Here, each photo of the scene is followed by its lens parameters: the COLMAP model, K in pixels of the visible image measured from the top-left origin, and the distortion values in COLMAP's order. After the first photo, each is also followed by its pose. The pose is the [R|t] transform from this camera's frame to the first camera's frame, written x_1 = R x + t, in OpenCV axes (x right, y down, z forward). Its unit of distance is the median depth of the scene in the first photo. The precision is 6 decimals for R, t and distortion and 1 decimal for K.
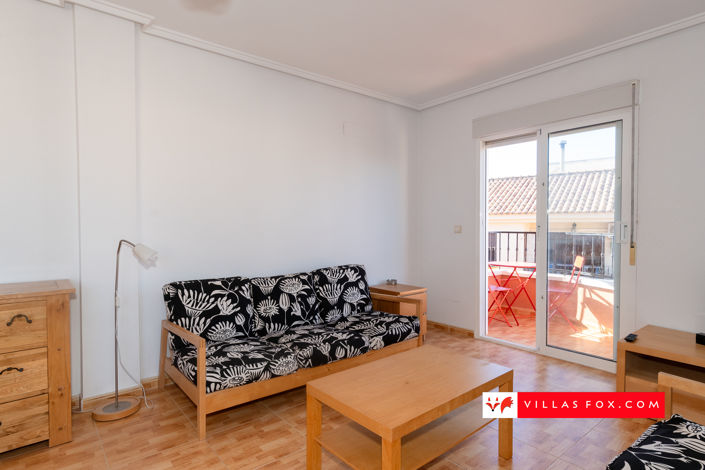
lens RADIAL K [[382.7, 0, 354.5], [0, 382.7, 231.6], [0, 0, 1]] dist [0.004436, -0.001919]
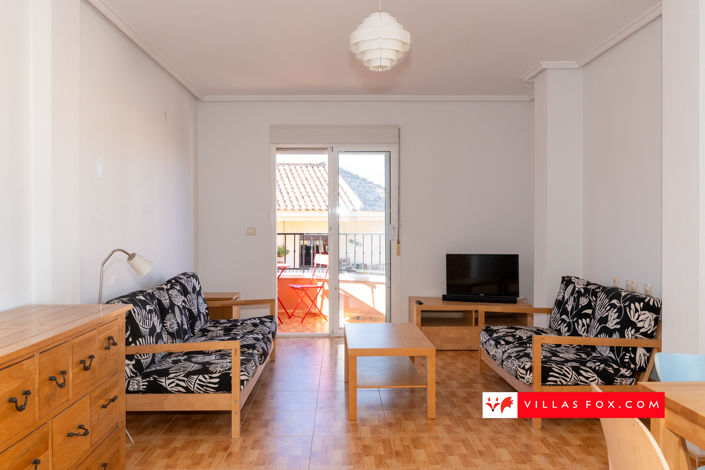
lens RADIAL K [[545.4, 0, 352.5], [0, 545.4, 230.2], [0, 0, 1]] dist [0.003425, -0.000863]
pose [[0.619077, -0.007552, 0.785294, -0.796607], [0.010268, 0.999946, 0.001521, -0.009872], [-0.785263, 0.007121, 0.619121, -0.095503]]
